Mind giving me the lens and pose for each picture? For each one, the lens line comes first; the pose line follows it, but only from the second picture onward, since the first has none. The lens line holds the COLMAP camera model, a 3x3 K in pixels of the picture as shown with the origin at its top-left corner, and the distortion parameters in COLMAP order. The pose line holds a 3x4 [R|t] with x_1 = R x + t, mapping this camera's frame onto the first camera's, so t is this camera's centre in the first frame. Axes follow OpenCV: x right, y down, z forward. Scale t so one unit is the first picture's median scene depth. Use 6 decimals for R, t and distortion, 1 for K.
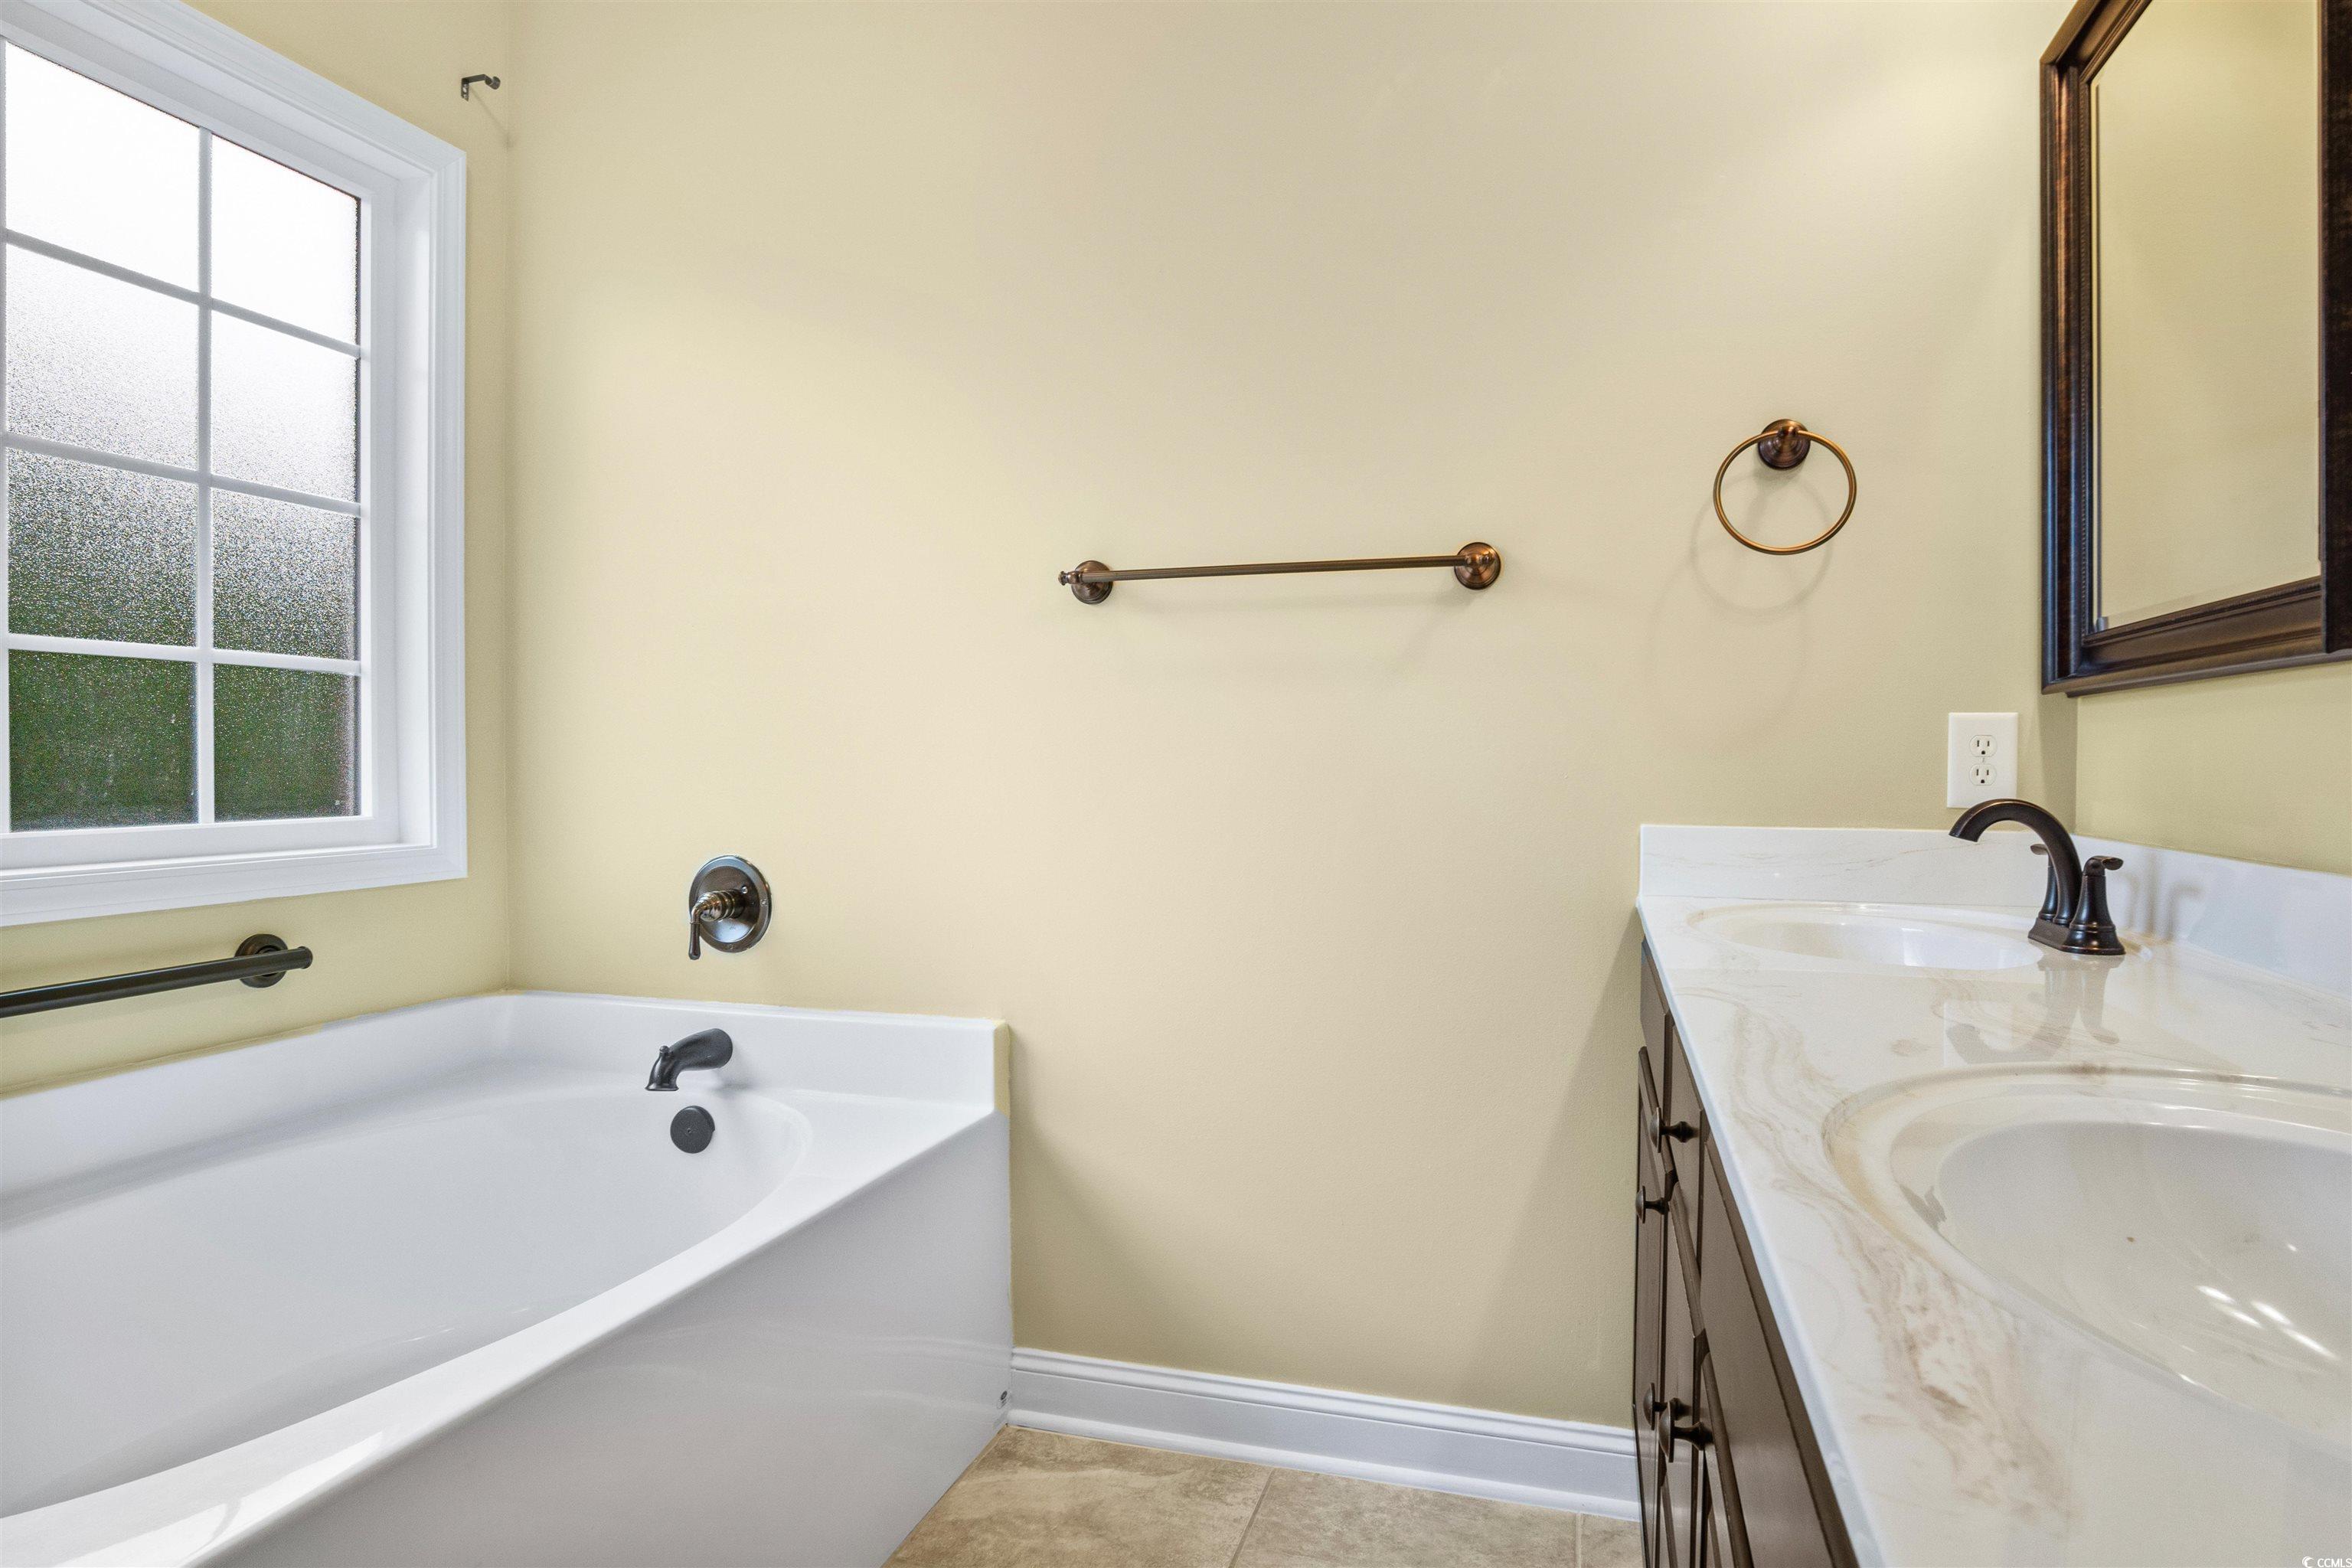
lens RADIAL K [[1268.5, 0, 1183.9], [0, 1268.5, 778.9], [0, 0, 1]] dist [-0.008365, -0.000809]
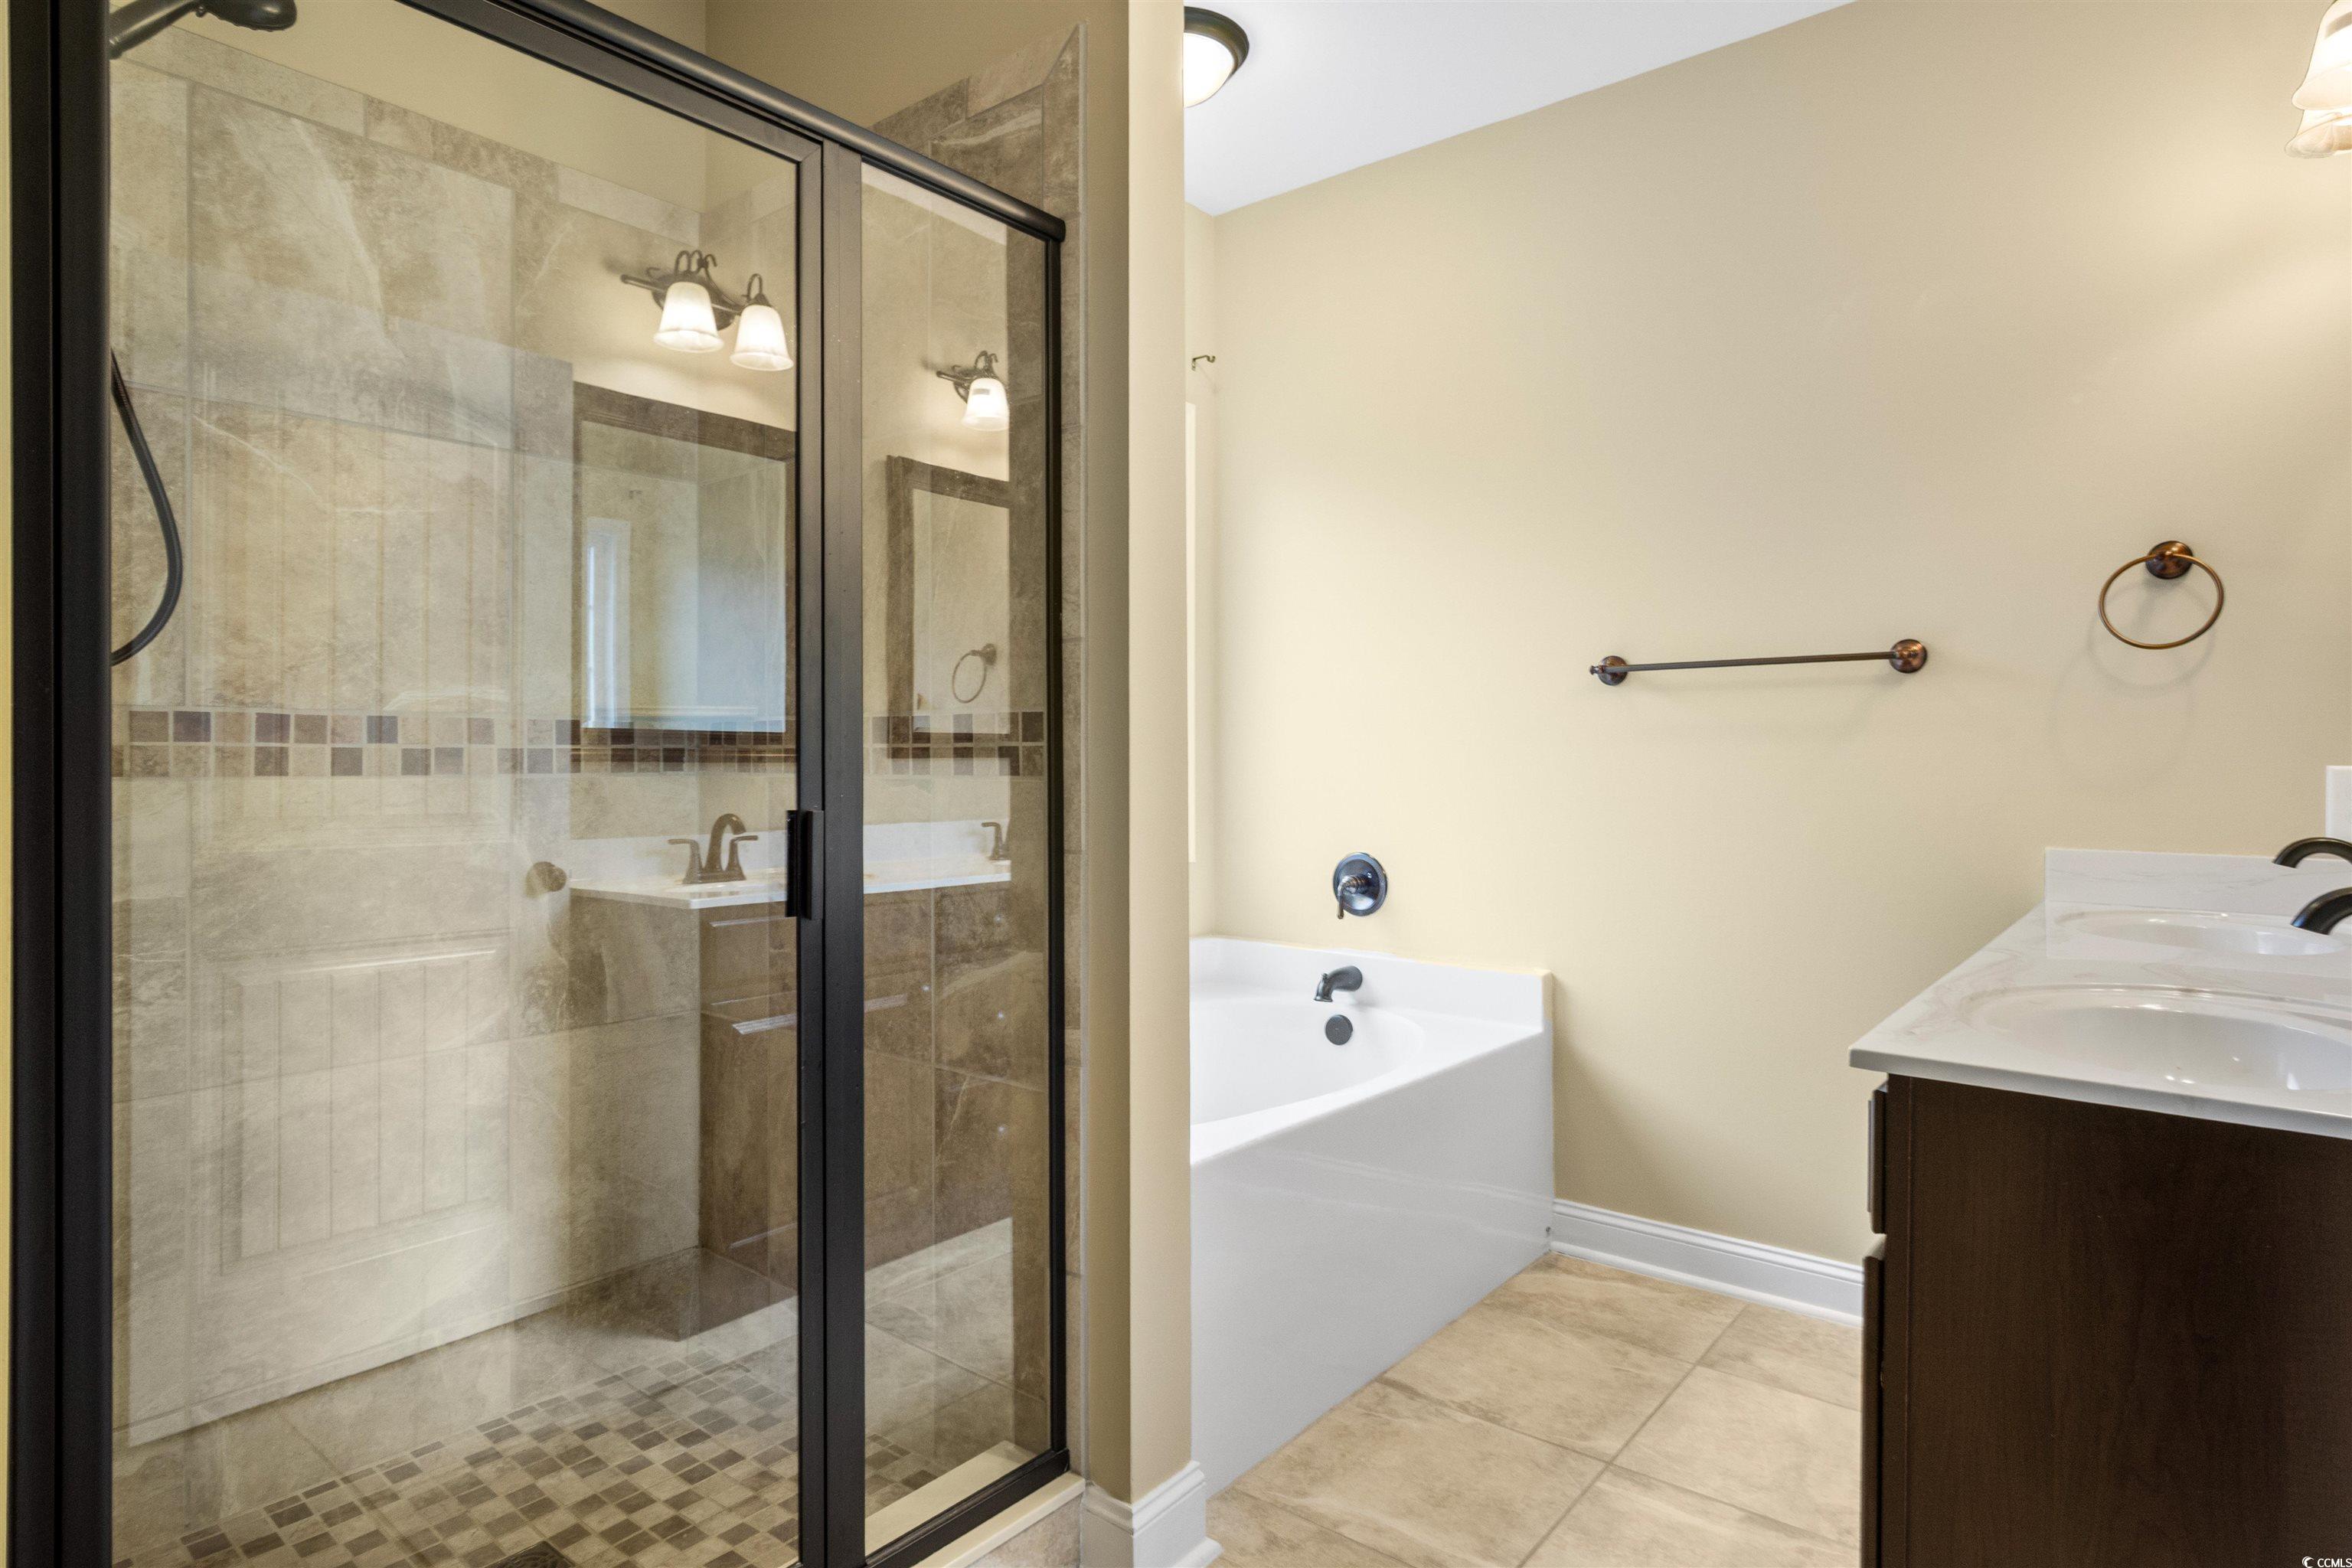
lens RADIAL K [[1268.5, 0, 1181.5], [0, 1268.5, 759.9], [0, 0, 1]] dist [-0.008365, -0.000809]
pose [[0.927728, -0.001105, -0.373256, 0.010993], [-0.002554, 0.999953, -0.009308, -0.038996], [0.373248, 0.009589, 0.927682, -0.537457]]
